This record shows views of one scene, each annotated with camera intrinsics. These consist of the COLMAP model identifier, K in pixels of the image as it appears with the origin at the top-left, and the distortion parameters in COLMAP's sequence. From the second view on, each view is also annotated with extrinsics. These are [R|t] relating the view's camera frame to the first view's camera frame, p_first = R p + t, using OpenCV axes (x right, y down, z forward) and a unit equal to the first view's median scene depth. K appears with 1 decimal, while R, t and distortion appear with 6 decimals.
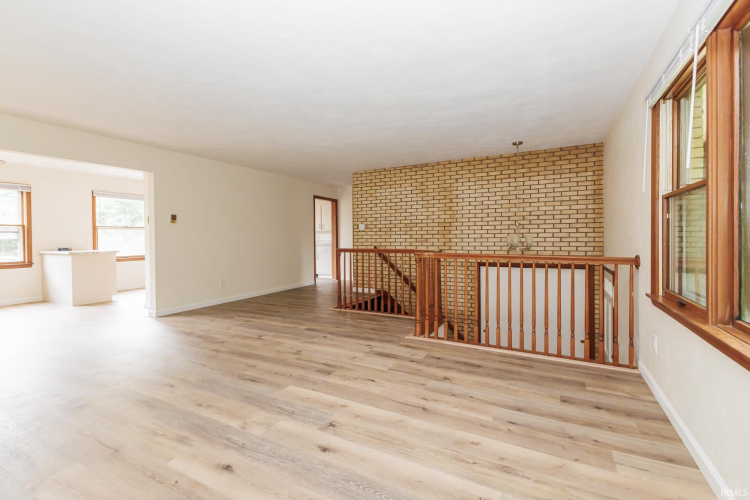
lens RADIAL K [[329.3, 0, 401.6], [0, 329.3, 237.3], [0, 0, 1]] dist [0.005065, -0.000177]
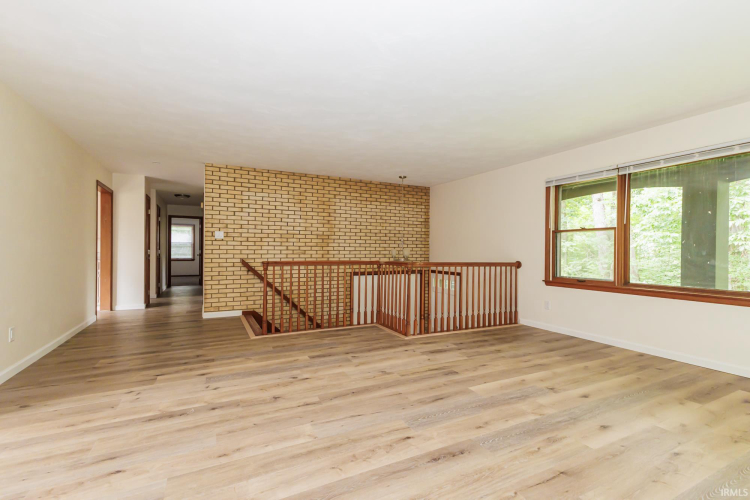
lens RADIAL K [[323.2, 0, 375.0], [0, 323.2, 250.0], [0, 0, 1]] dist [0.012717, 0.000005]
pose [[0.611286, 0.013152, 0.791301, -0.682105], [-0.012445, 0.999898, -0.007006, 0.008257], [-0.791312, -0.005565, 0.611387, 0.303423]]
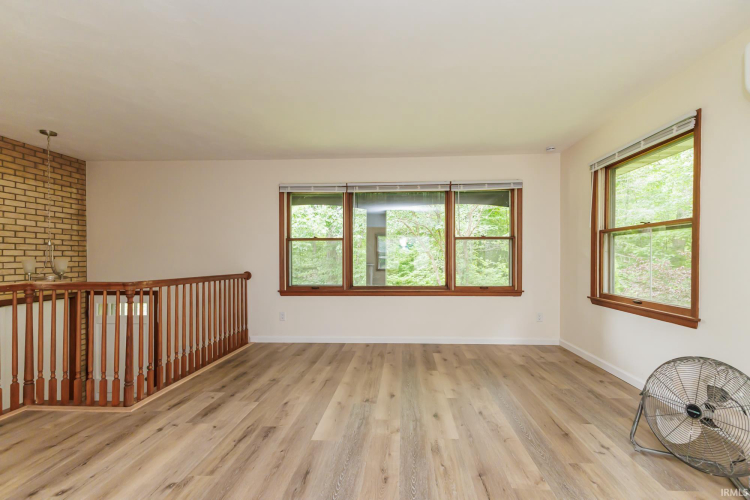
lens RADIAL K [[339.0, 0, 374.8], [0, 339.0, 257.8], [0, 0, 1]] dist [0.013055, -0.000101]
pose [[-0.364860, 0.009234, 0.931017, -0.598145], [0.007501, 0.999948, -0.006978, 0.001960], [-0.931032, 0.004438, -0.364910, 0.585185]]
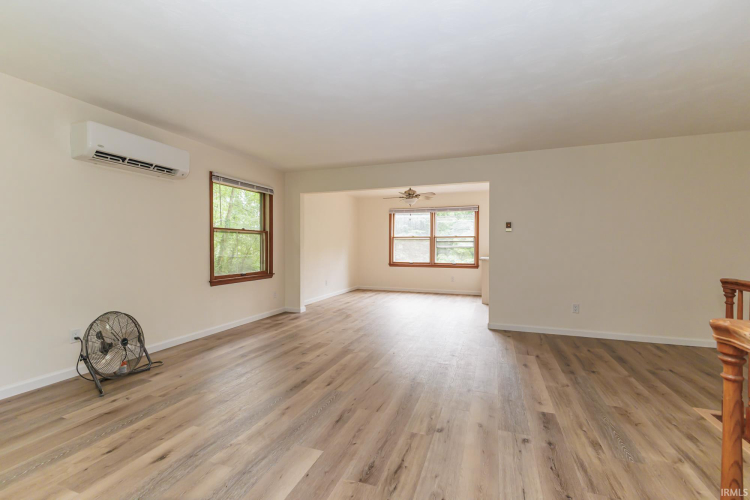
lens RADIAL K [[332.6, 0, 358.8], [0, 332.6, 249.2], [0, 0, 1]] dist [0.010767, 0.000035]
pose [[0.063619, 0.016670, -0.997835, 0.210918], [-0.000048, 0.999861, 0.016701, -0.011768], [0.997974, -0.001014, 0.063611, 0.521409]]
